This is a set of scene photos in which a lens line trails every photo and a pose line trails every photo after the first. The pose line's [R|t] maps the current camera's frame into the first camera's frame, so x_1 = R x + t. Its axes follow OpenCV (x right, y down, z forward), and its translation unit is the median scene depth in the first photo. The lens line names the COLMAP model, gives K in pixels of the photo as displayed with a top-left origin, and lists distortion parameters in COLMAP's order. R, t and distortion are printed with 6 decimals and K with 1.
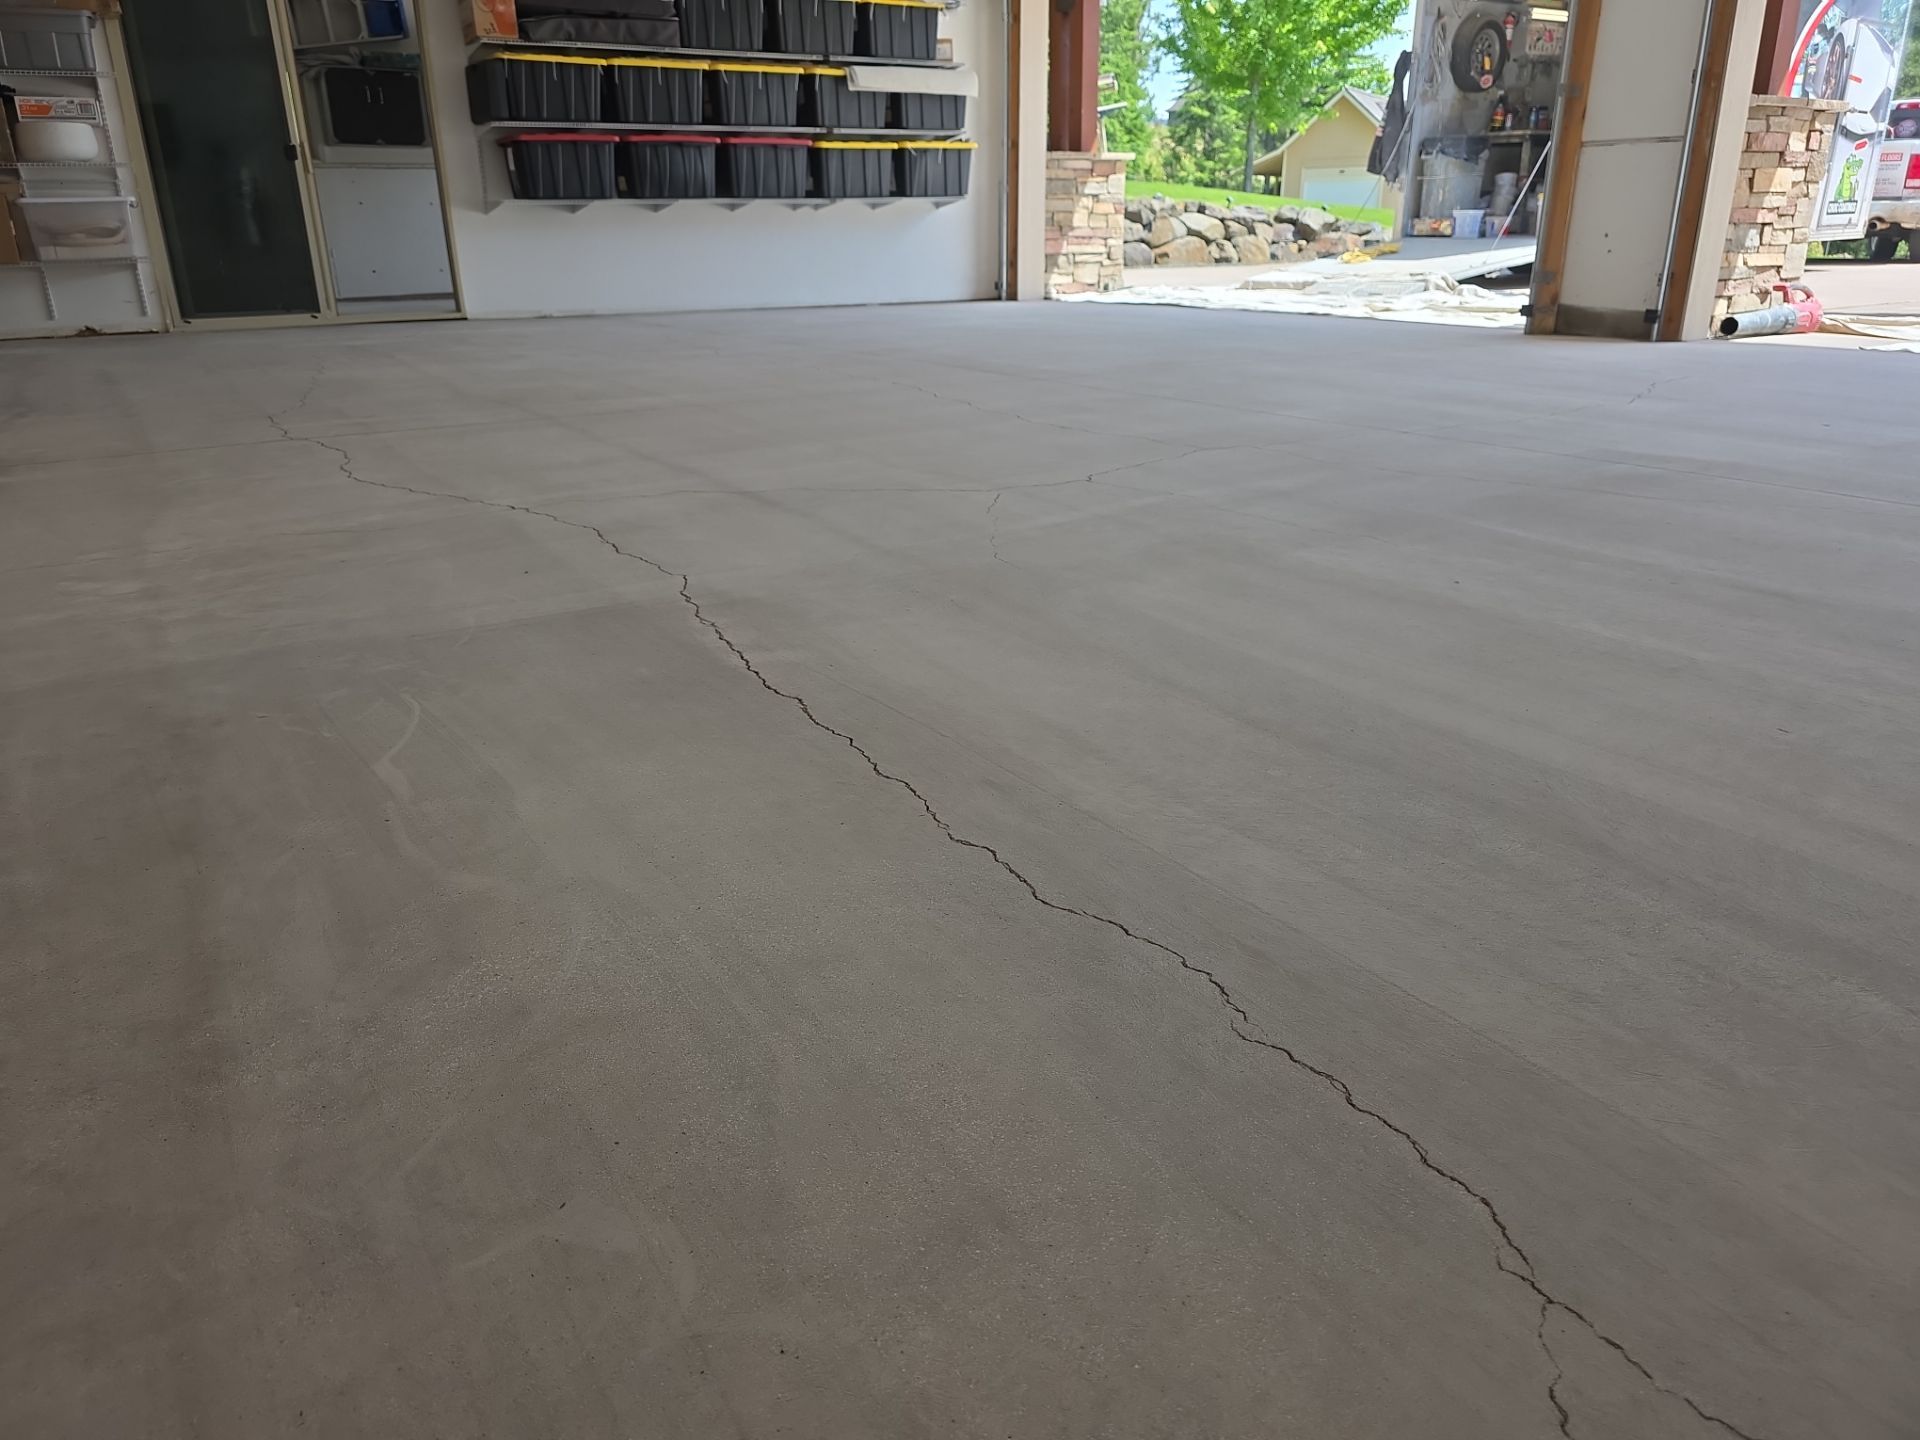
lens RADIAL K [[1333.9, 0, 950.5], [0, 1333.9, 715.6], [0, 0, 1]] dist [-0.000973, -0.000769]
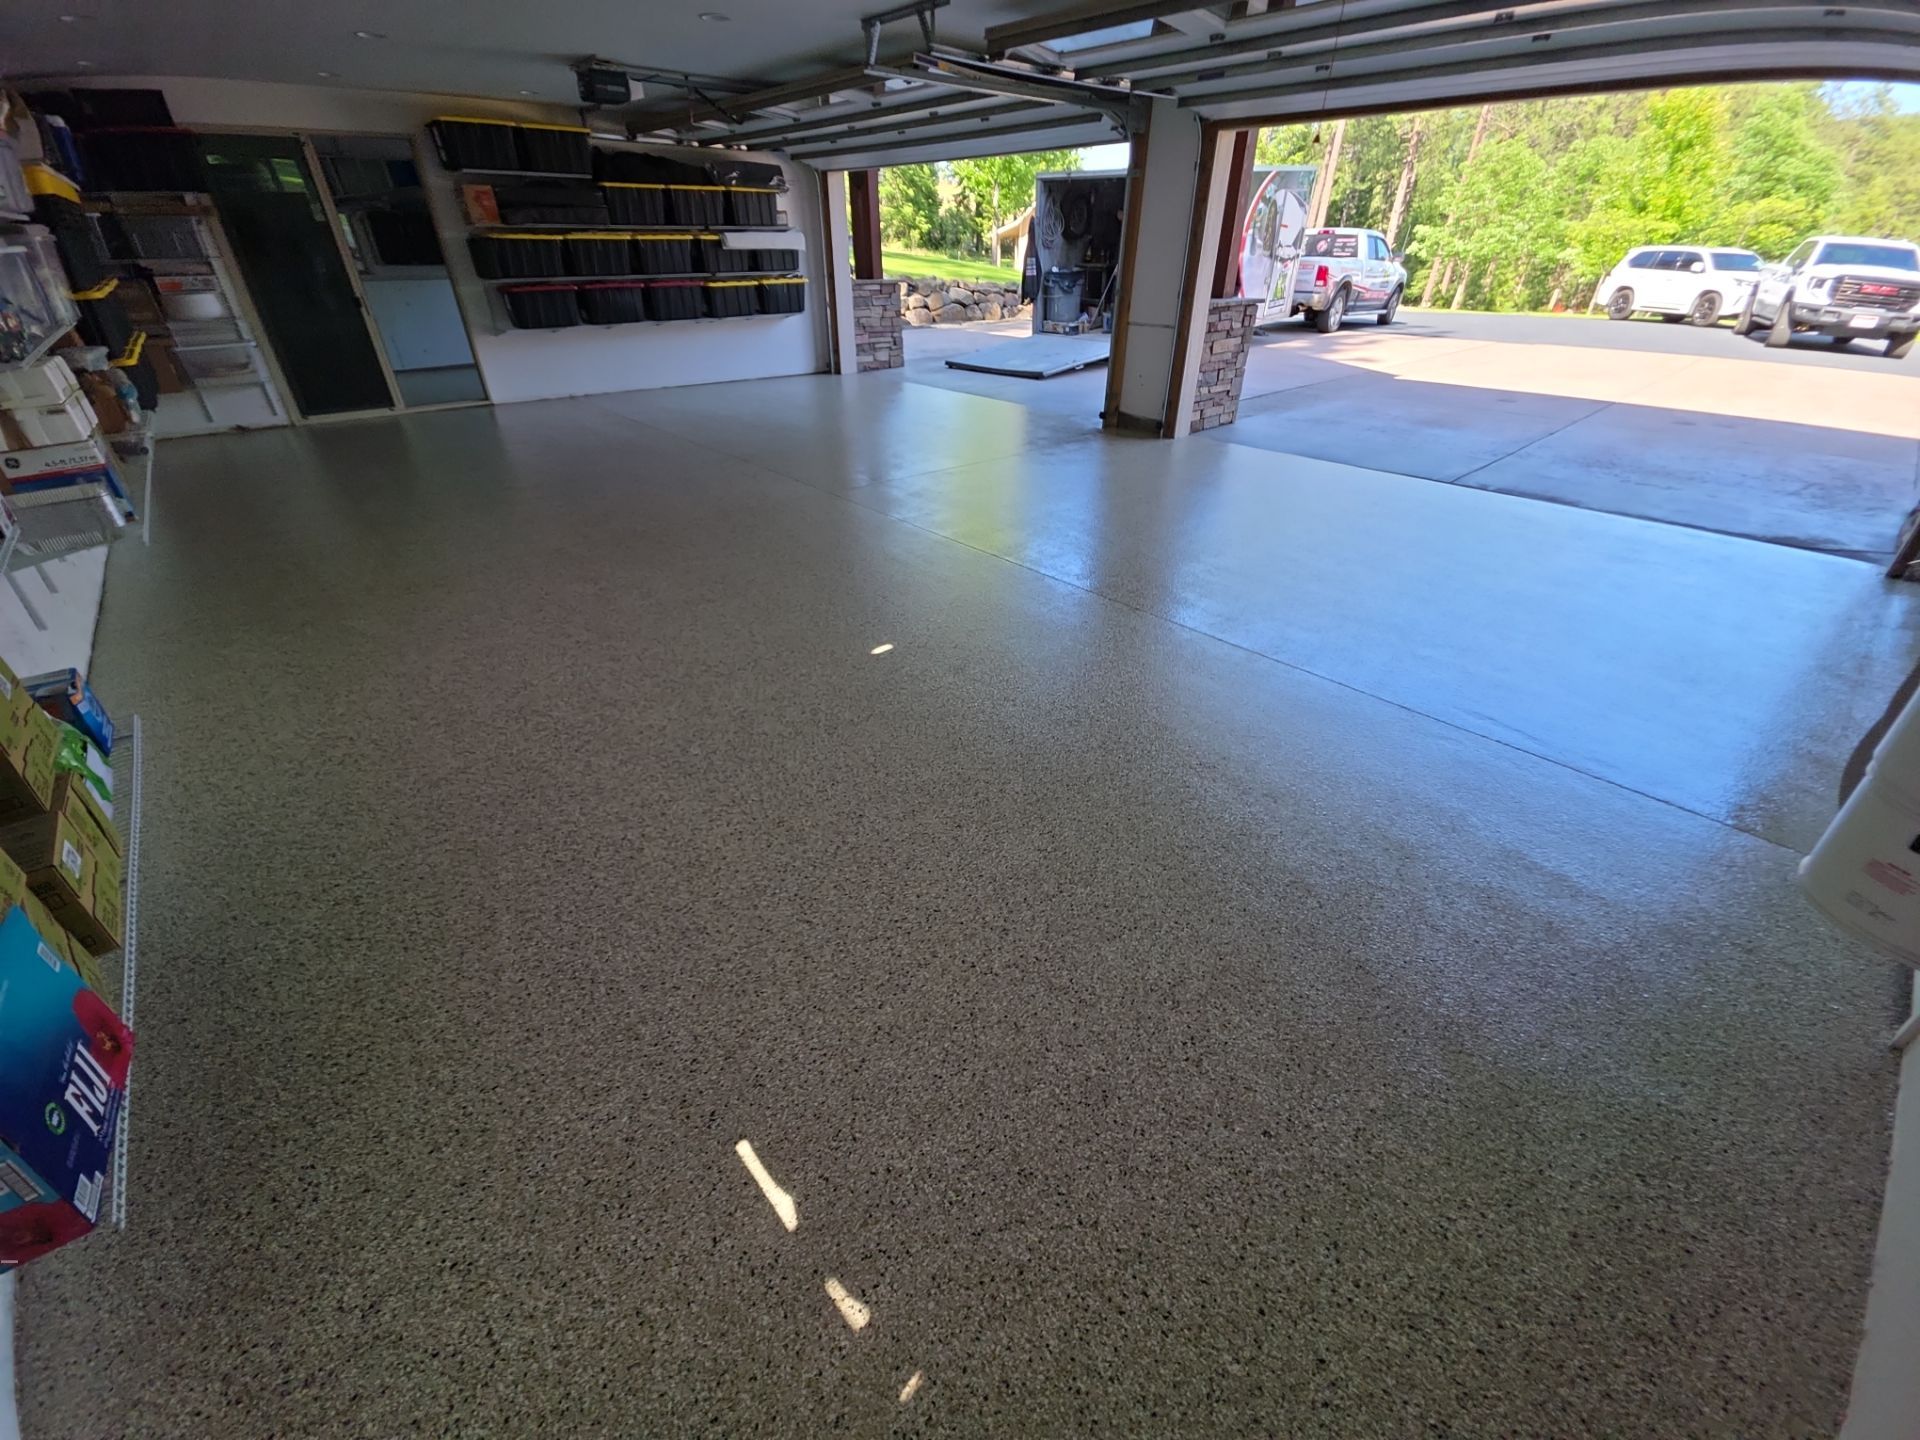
lens RADIAL K [[781.2, 0, 972.1], [0, 781.2, 719.0], [0, 0, 1]] dist [0.001449, -0.000079]
pose [[0.986530, -0.067170, 0.149154, 0.047026], [0.037583, 0.980485, 0.192969, -0.083464], [-0.159205, -0.184764, 0.969802, -0.094930]]
